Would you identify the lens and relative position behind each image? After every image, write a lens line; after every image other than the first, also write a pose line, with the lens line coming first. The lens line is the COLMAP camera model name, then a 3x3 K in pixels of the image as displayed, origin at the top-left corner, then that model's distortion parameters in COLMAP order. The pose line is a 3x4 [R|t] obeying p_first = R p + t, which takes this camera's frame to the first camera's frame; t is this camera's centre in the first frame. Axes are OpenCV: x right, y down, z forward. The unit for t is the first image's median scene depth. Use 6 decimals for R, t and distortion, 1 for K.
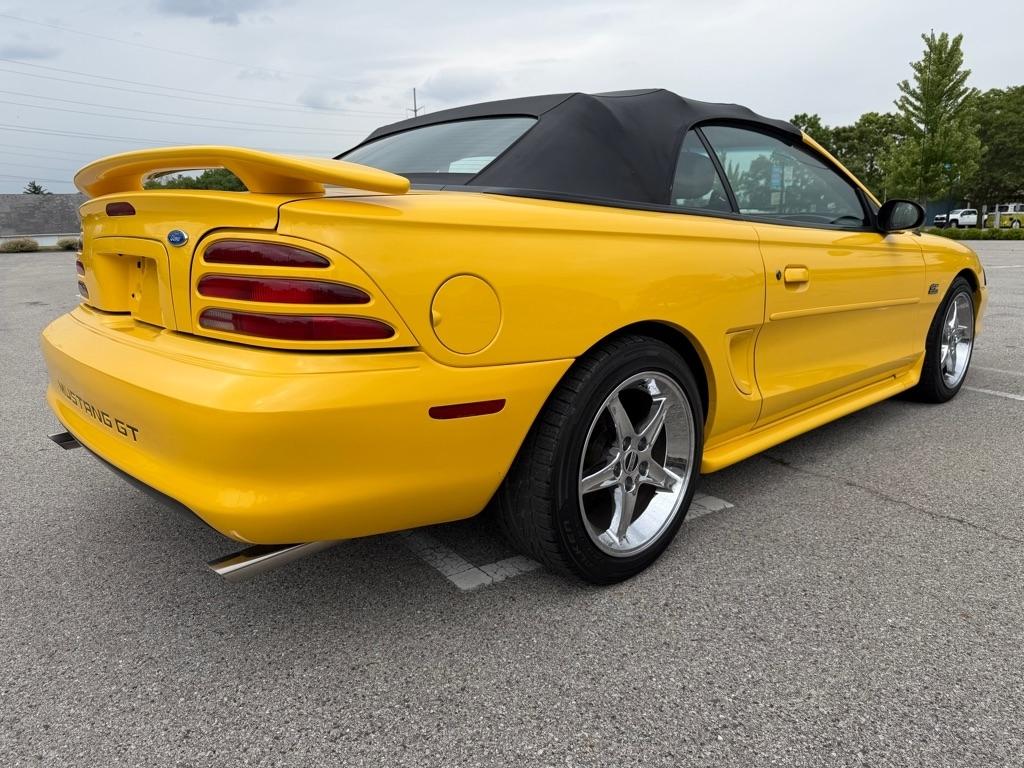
lens RADIAL K [[713.3, 0, 512.0], [0, 713.3, 384.0], [0, 0, 1]] dist [0.024148, -0.032913]
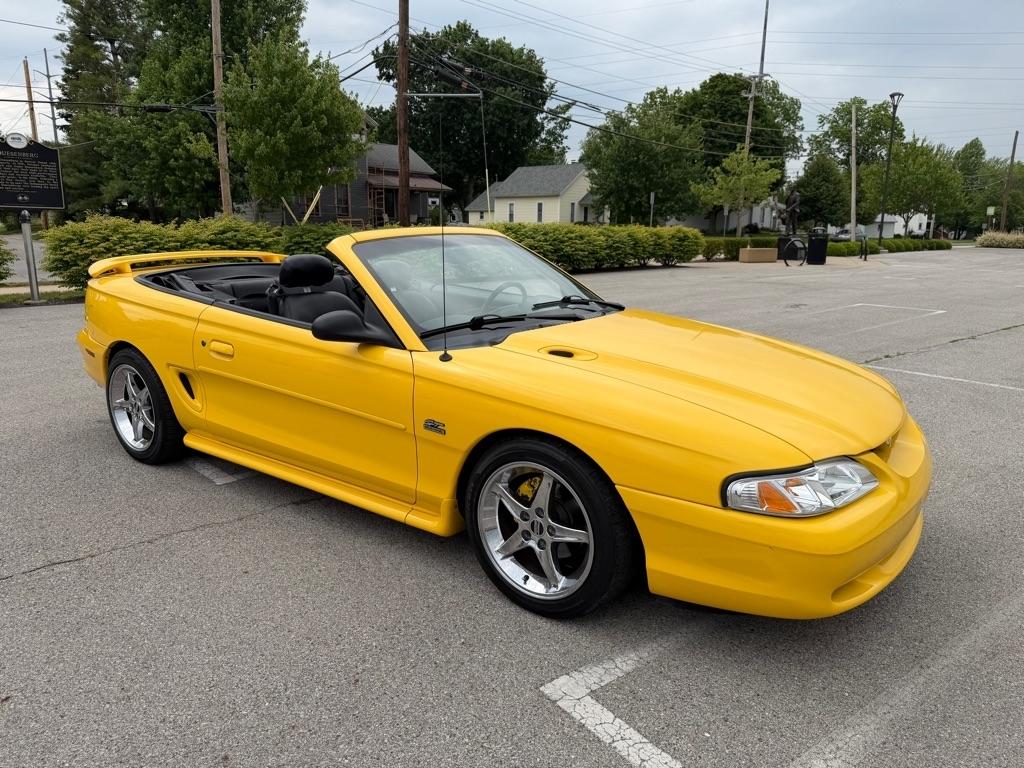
lens RADIAL K [[717.6, 0, 511.0], [0, 717.6, 378.9], [0, 0, 1]] dist [0.001956, -0.006593]
pose [[0.184235, 0.230884, -0.955380, 1.366846], [-0.225425, 0.956034, 0.187571, -0.354609], [0.956682, 0.180810, 0.228182, 0.888352]]
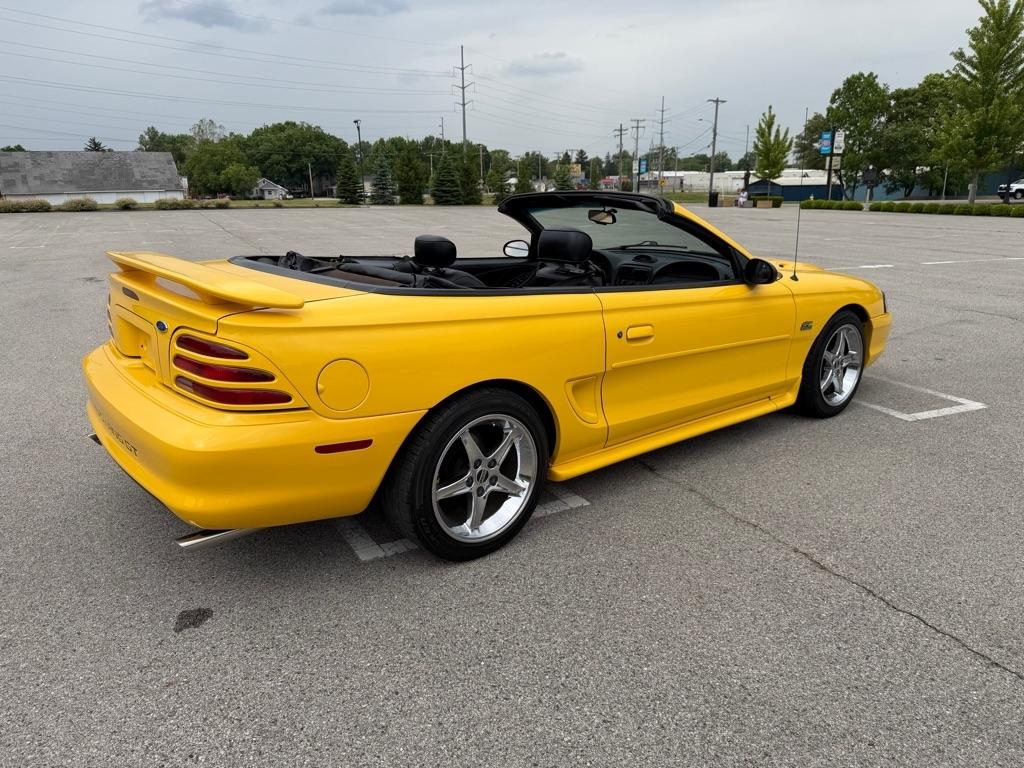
lens RADIAL K [[710.6, 0, 499.6], [0, 710.6, 386.5], [0, 0, 1]] dist [0.034621, -0.047473]
pose [[0.996831, 0.032106, -0.072781, 0.170793], [-0.027974, 0.997977, 0.057091, -0.085553], [0.074467, -0.054874, 0.995713, -0.219562]]
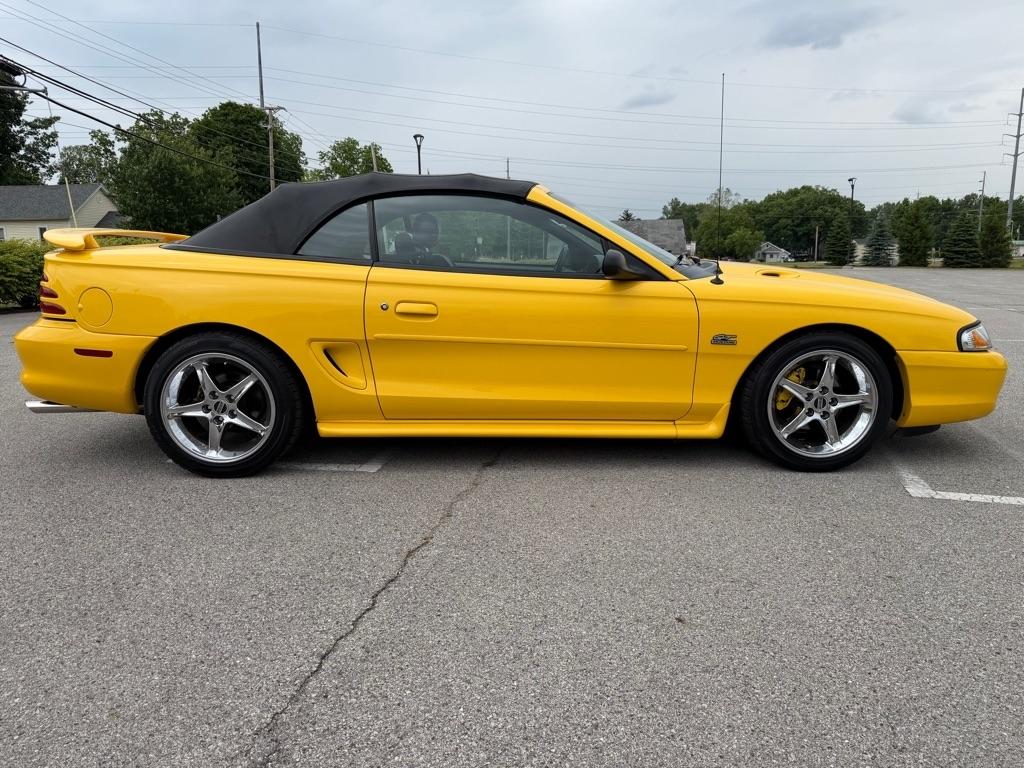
lens RADIAL K [[711.6, 0, 507.6], [0, 711.6, 379.0], [0, 0, 1]] dist [0.029346, -0.041637]
pose [[0.739815, 0.131667, -0.659802, 1.003615], [-0.155004, 0.987639, 0.023287, -0.056562], [0.654712, 0.085044, 0.751079, 0.105784]]
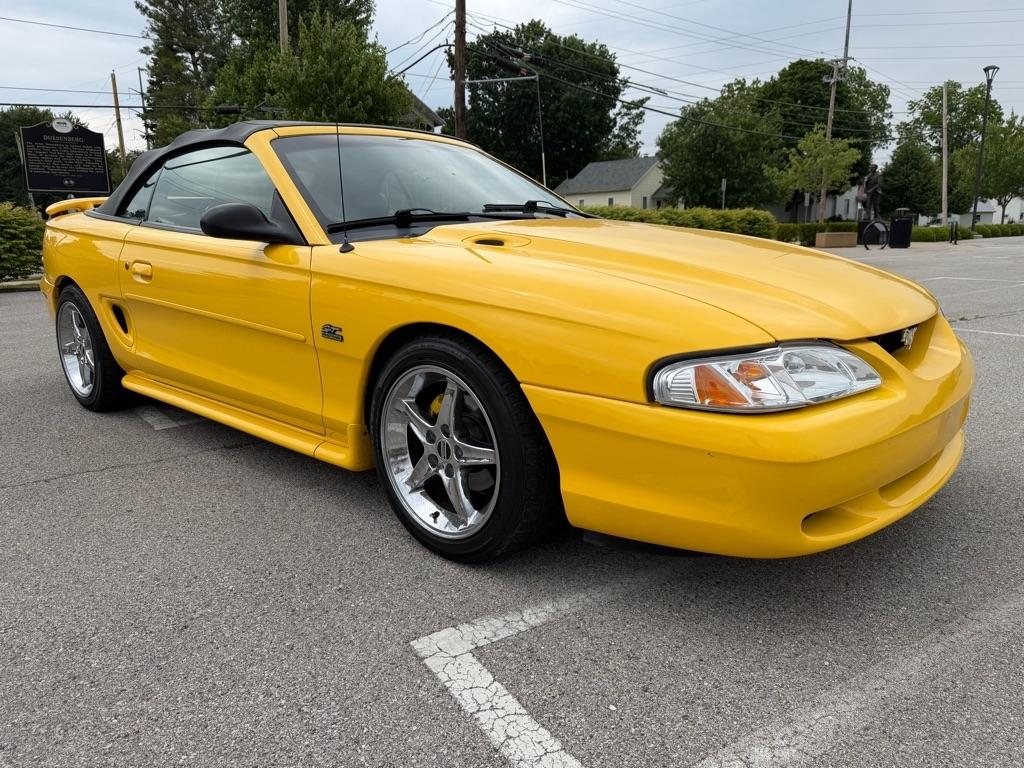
lens RADIAL K [[718.3, 0, 522.5], [0, 718.3, 384.8], [0, 0, 1]] dist [-0.001888, -0.003516]
pose [[0.098168, 0.235378, -0.966933, 1.260451], [-0.203408, 0.955860, 0.212031, -0.261848], [0.974160, 0.175867, 0.141713, 1.085977]]
